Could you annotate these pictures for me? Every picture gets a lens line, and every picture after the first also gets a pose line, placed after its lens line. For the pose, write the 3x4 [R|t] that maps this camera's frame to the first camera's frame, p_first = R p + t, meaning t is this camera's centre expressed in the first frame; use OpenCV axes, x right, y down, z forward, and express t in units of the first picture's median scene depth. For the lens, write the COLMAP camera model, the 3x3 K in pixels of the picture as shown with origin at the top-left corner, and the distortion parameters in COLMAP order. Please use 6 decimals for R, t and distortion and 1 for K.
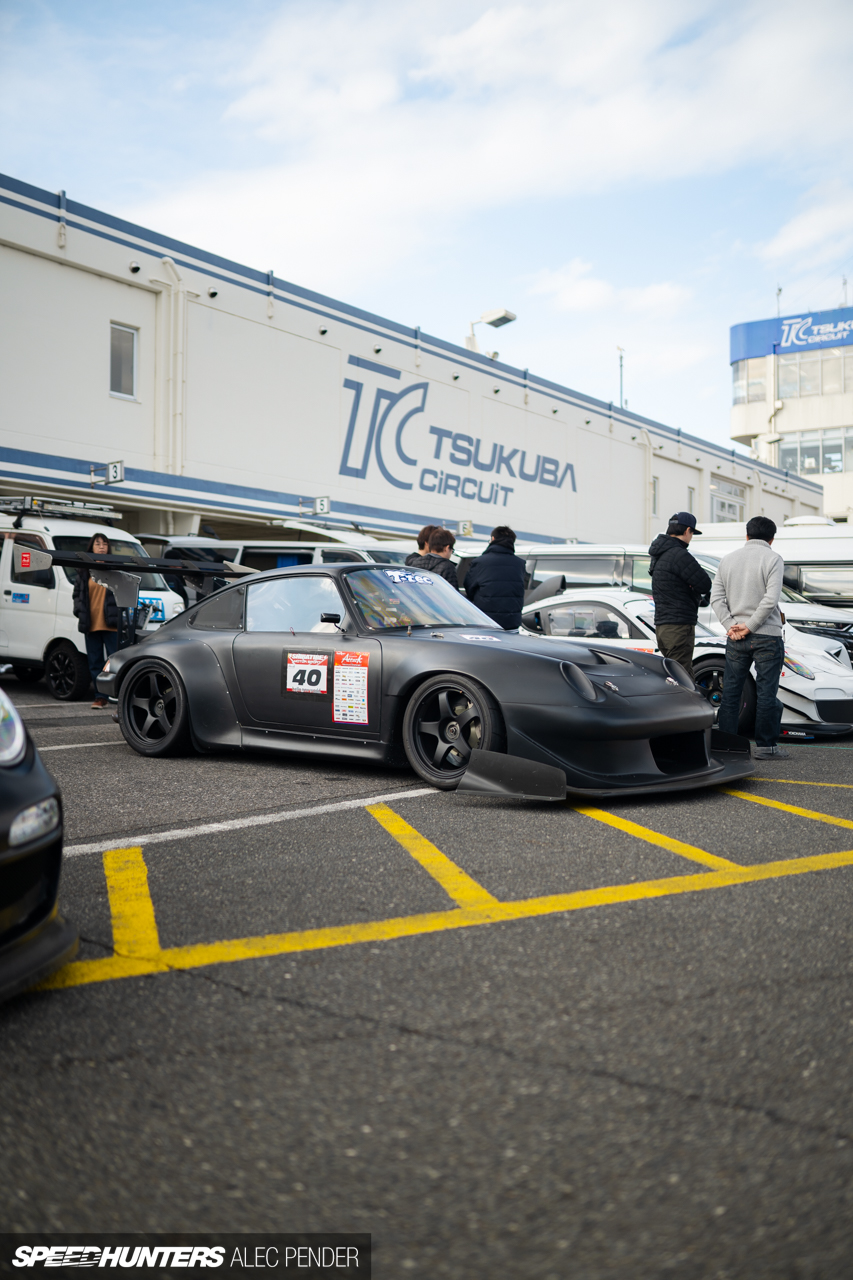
lens RADIAL K [[1298.9, 0, 426.5], [0, 1298.9, 640.0], [0, 0, 1]] dist [-0.043798, 0.025706]
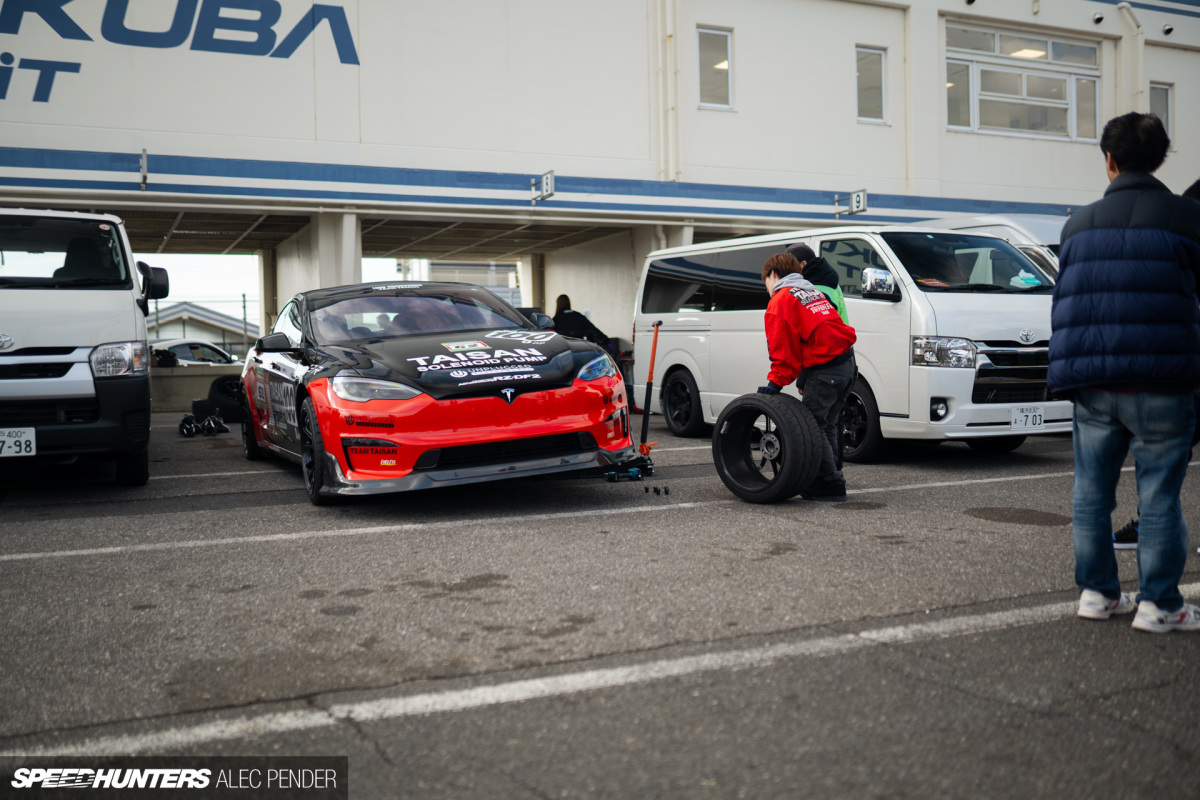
lens RADIAL K [[1217.7, 0, 600.0], [0, 1217.7, 400.0], [0, 0, 1]] dist [-0.043798, 0.025706]
pose [[0.842685, -0.018066, -0.538103, 0.194117], [0.030144, 0.999452, 0.013651, 0.002994], [0.537562, -0.027724, 0.842768, 0.301897]]
